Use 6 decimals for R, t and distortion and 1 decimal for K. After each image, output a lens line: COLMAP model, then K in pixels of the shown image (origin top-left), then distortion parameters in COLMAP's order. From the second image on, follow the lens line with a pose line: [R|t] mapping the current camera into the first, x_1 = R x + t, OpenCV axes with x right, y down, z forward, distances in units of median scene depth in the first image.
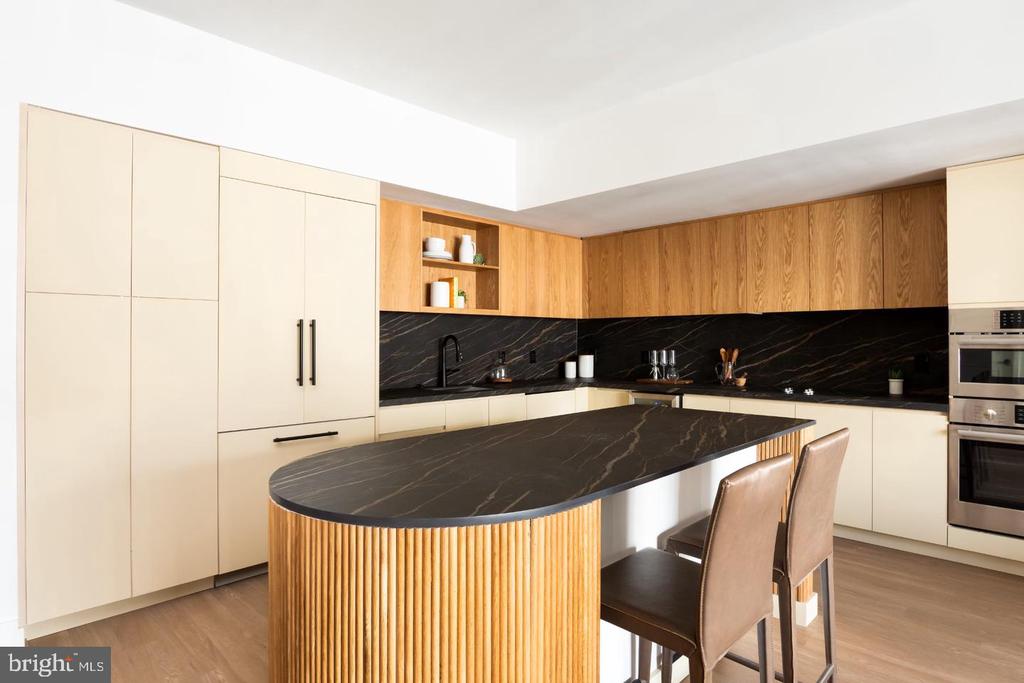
lens RADIAL K [[570.3, 0, 512.6], [0, 570.3, 340.0], [0, 0, 1]] dist [-0.003138, -0.000581]
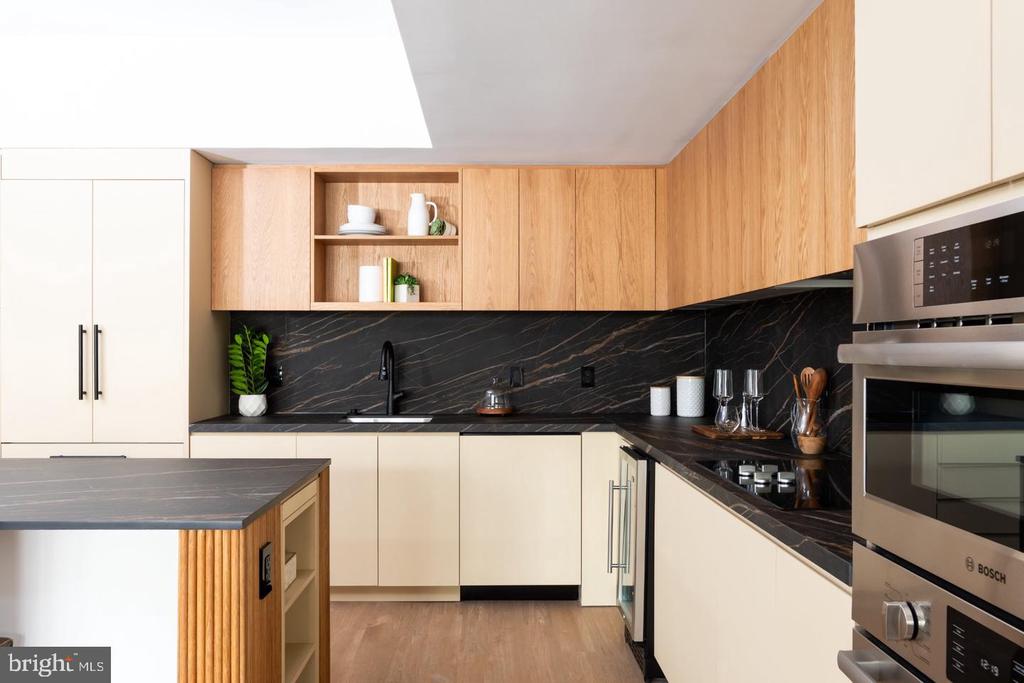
lens RADIAL K [[779.5, 0, 510.1], [0, 779.5, 346.7], [0, 0, 1]] dist [-0.004148, 0.001001]
pose [[0.710926, -0.002724, -0.703262, 0.606572], [-0.000977, 0.999988, -0.004861, 0.002233], [0.703266, 0.004143, 0.710914, 0.385578]]
